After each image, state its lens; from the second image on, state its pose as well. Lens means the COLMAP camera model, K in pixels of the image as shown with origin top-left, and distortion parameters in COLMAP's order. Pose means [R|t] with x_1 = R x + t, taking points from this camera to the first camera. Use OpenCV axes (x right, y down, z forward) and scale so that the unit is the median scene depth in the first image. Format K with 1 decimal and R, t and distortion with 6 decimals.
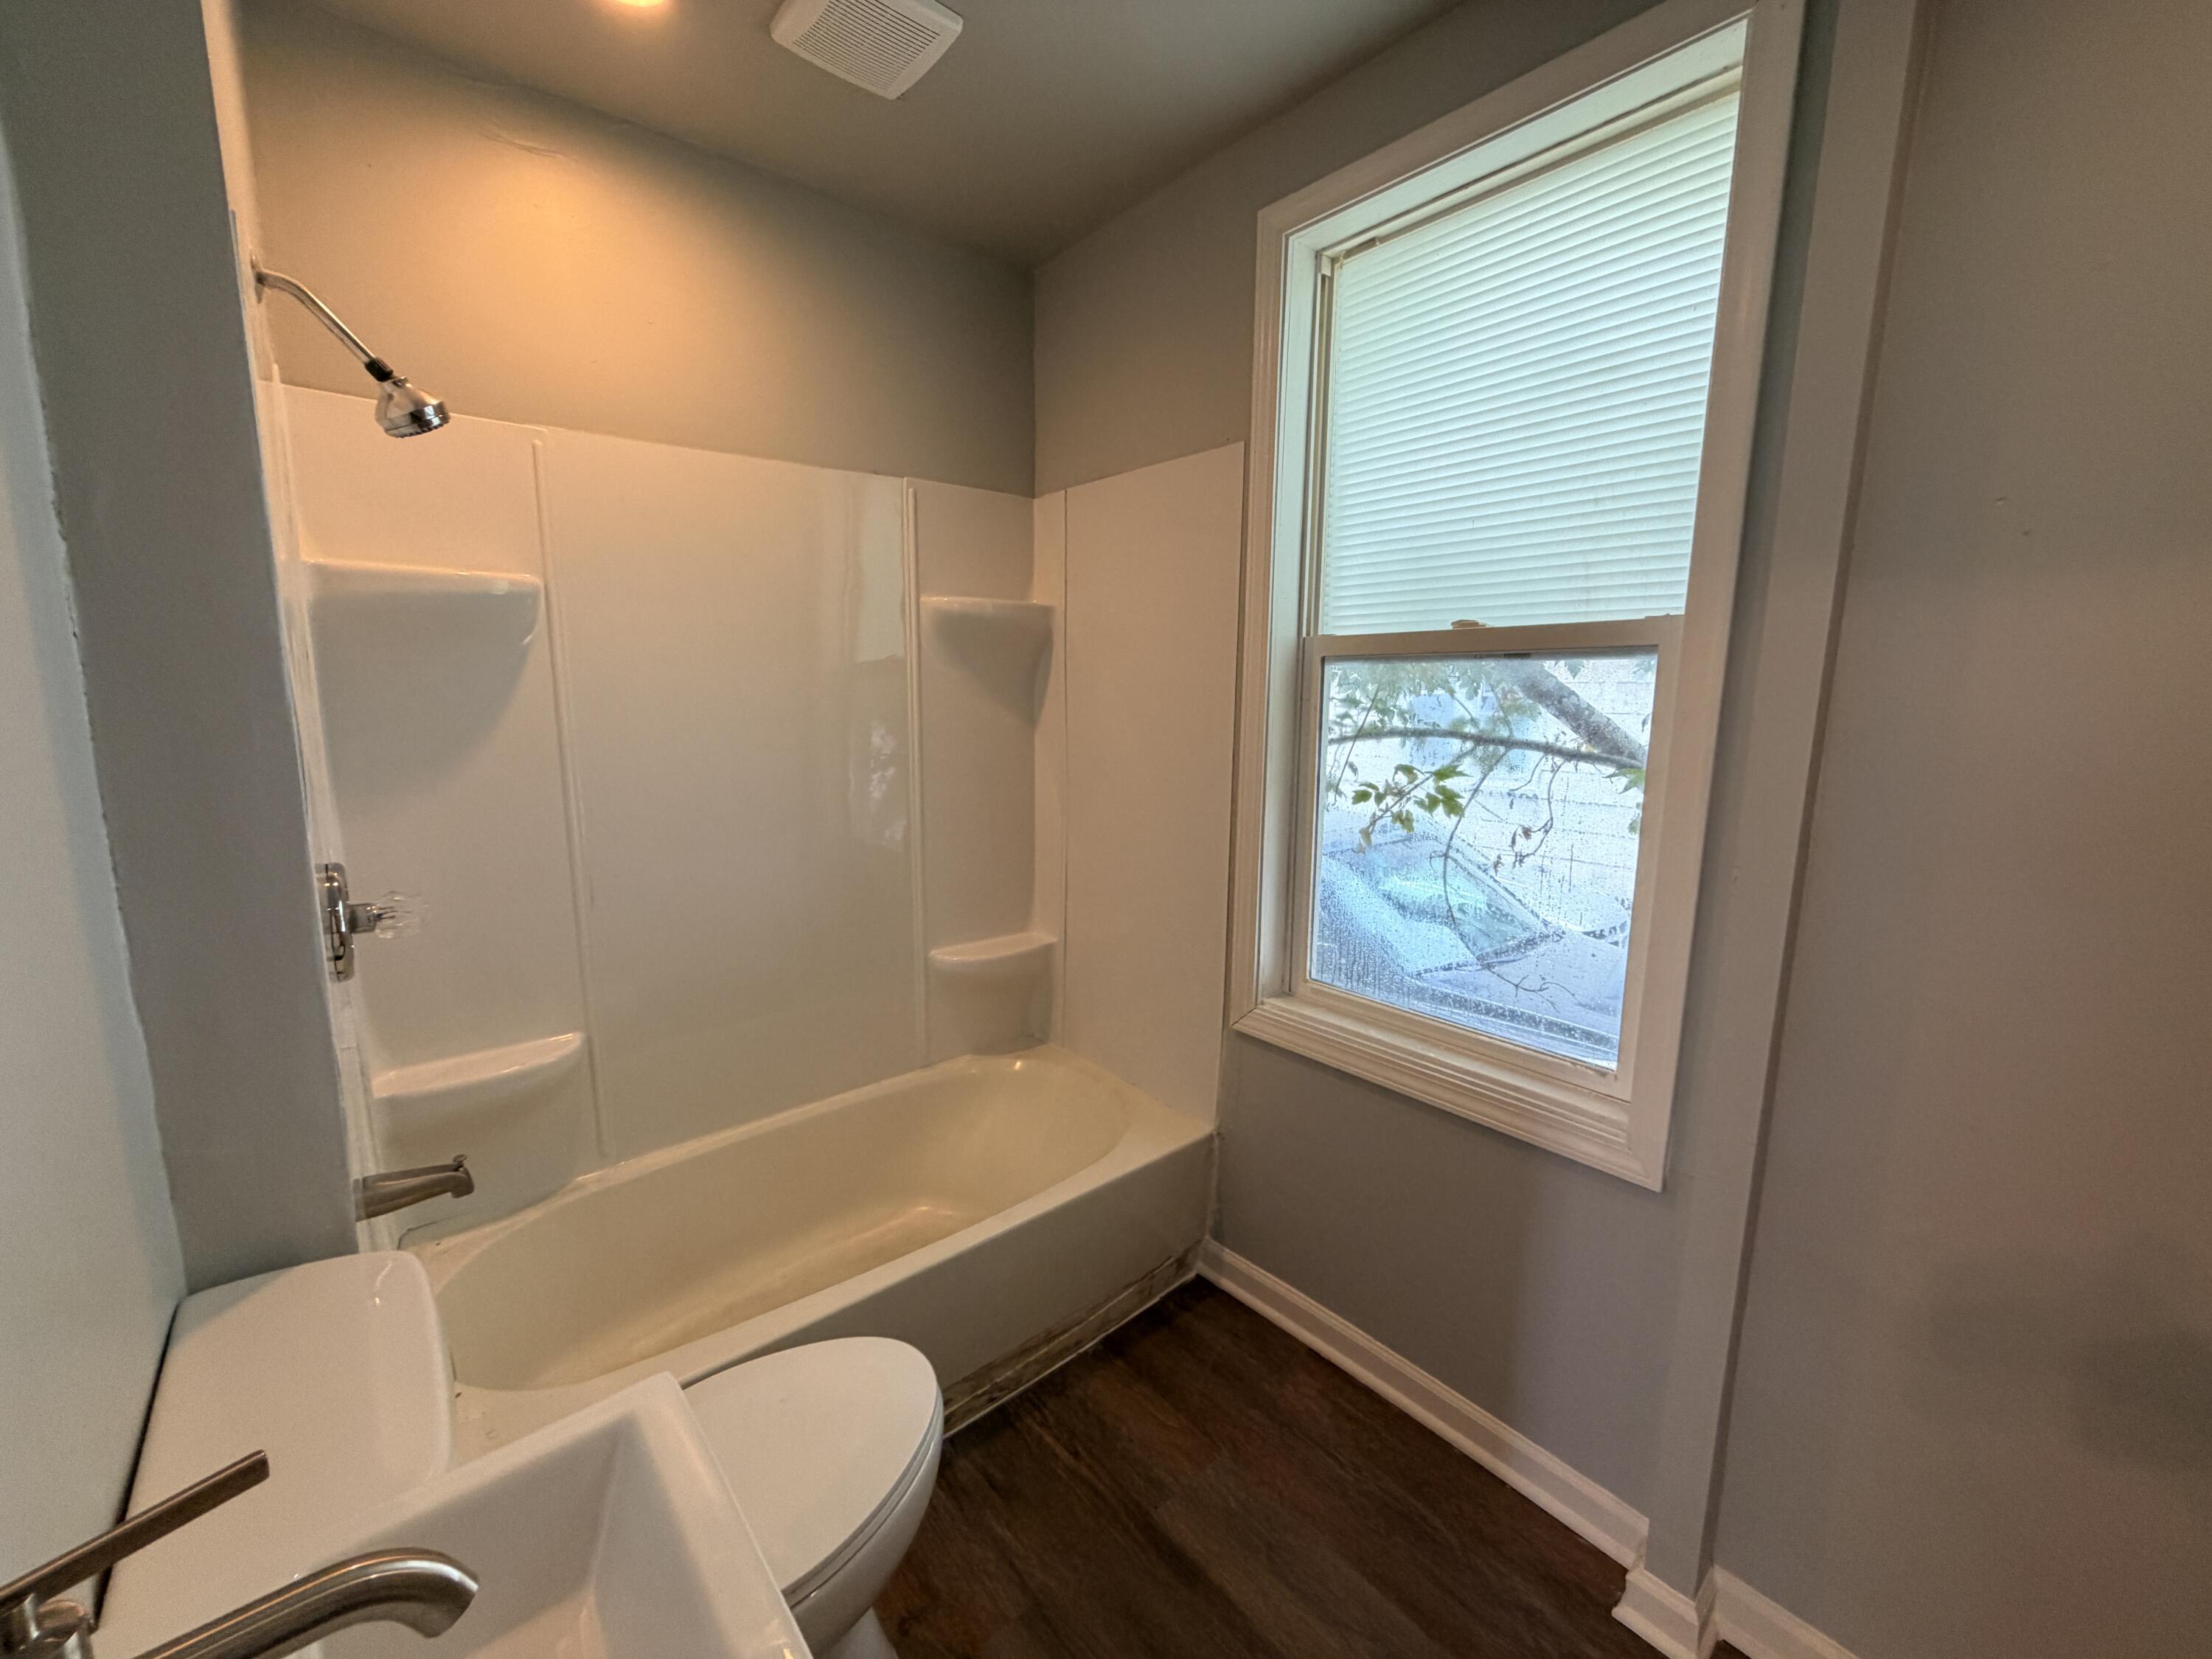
lens RADIAL K [[889.4, 0, 1105.0], [0, 889.4, 830.9], [0, 0, 1]] dist [-0.000348, -0.000403]
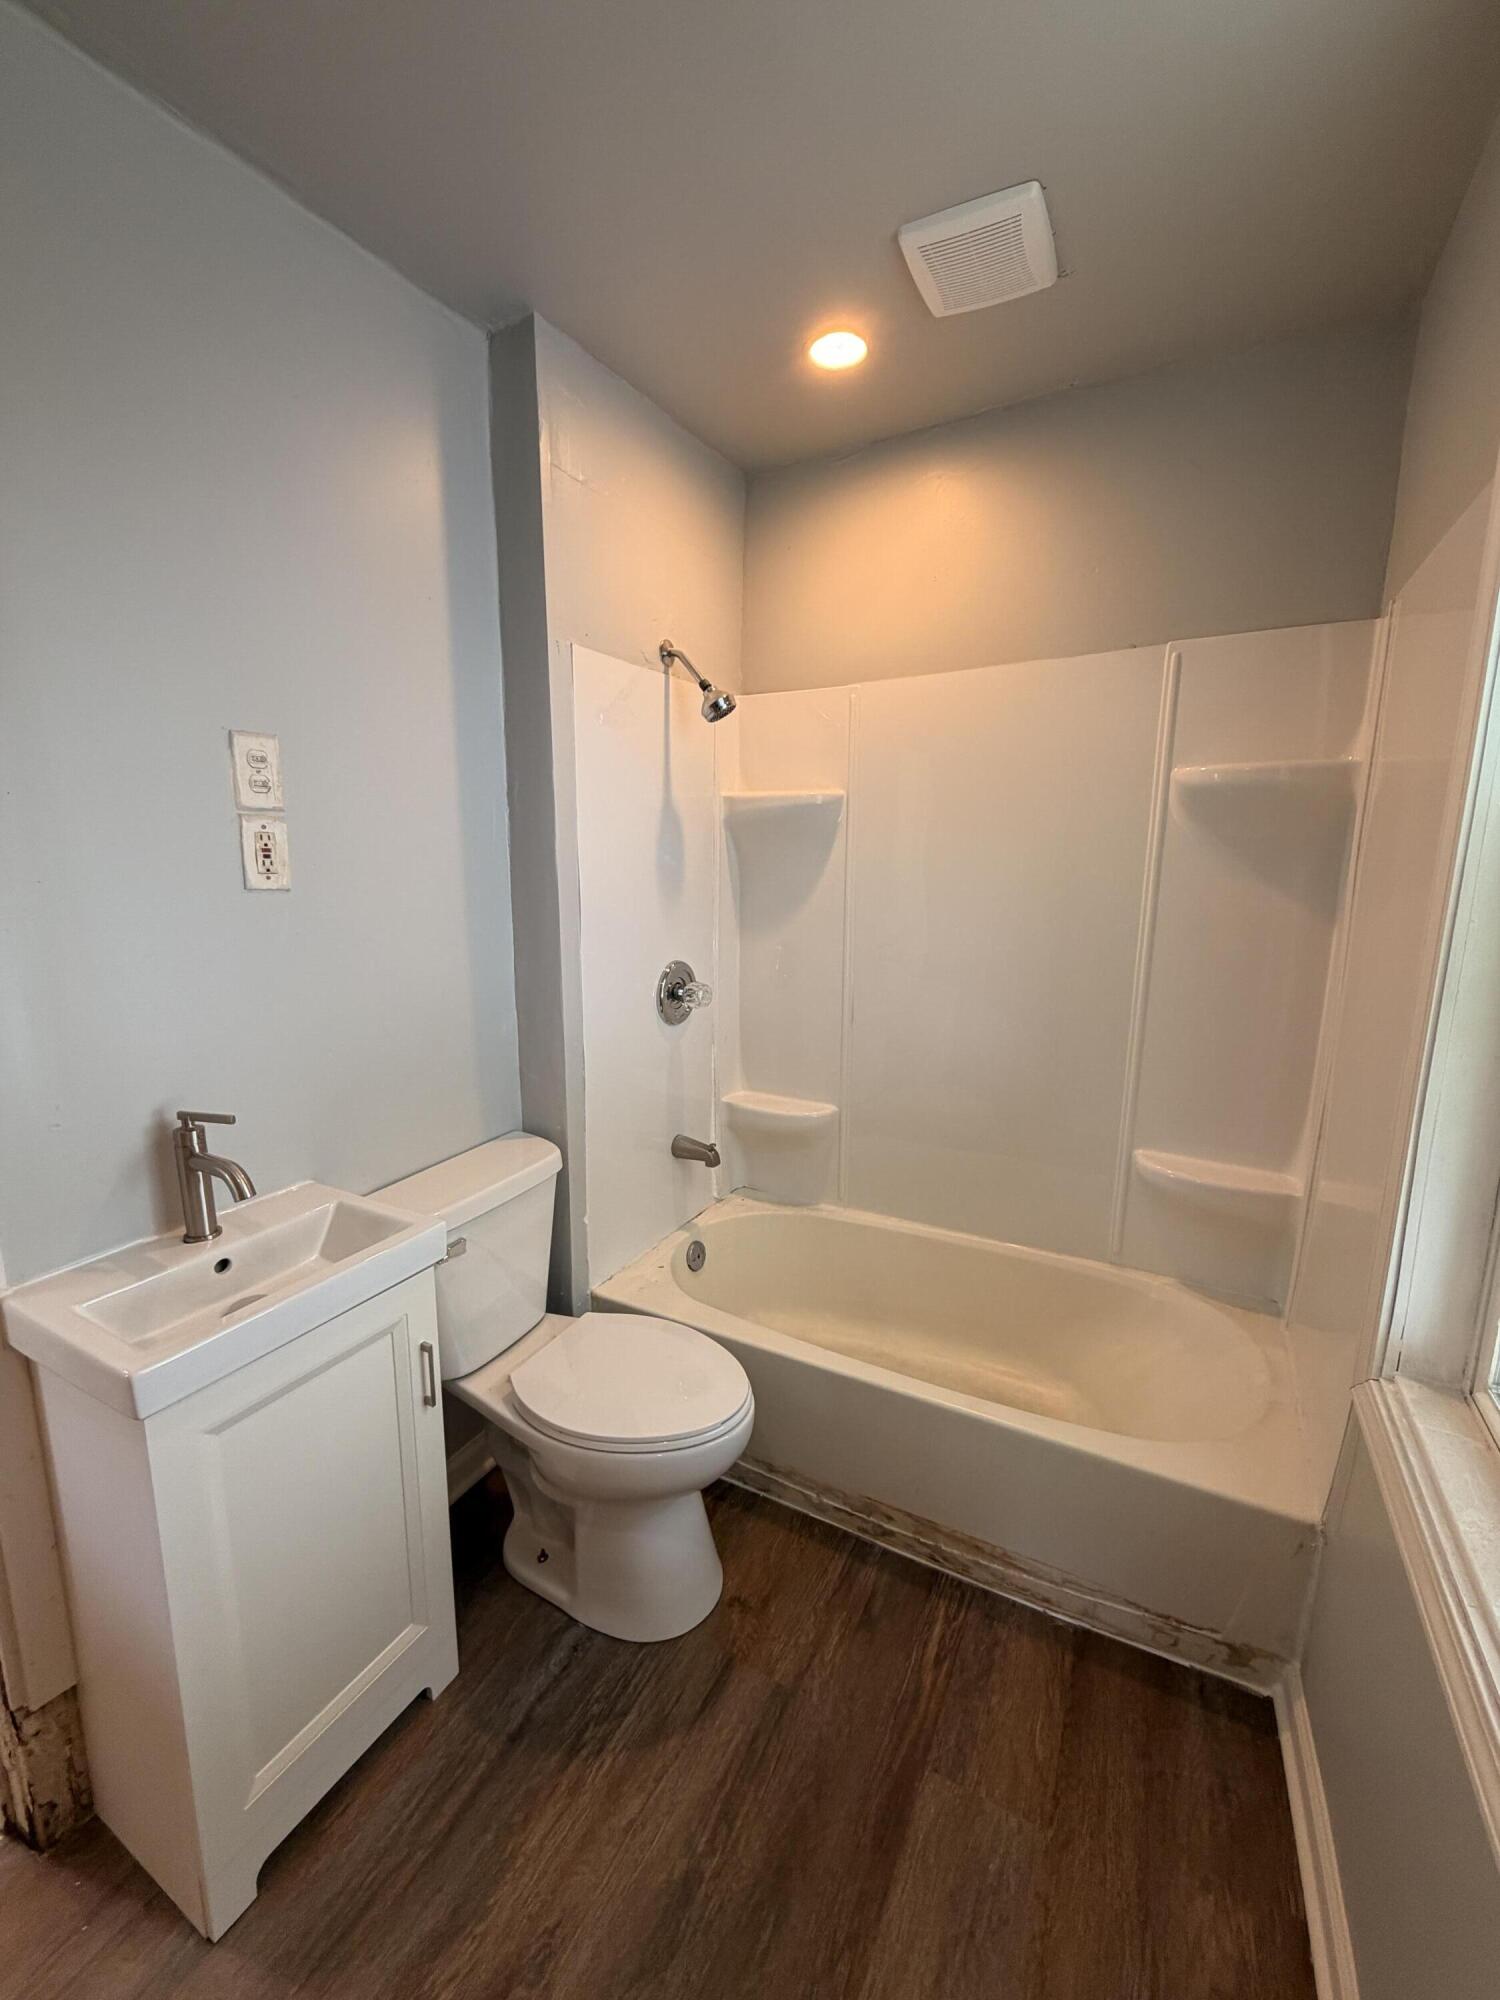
lens RADIAL K [[804.2, 0, 744.9], [0, 804.2, 996.4], [0, 0, 1]] dist [-0.000348, -0.000403]
pose [[0.359611, 0.158881, -0.919477, 0.526891], [-0.151506, 0.982263, 0.110475, -0.069419], [0.920720, 0.099578, 0.377304, 0.364909]]
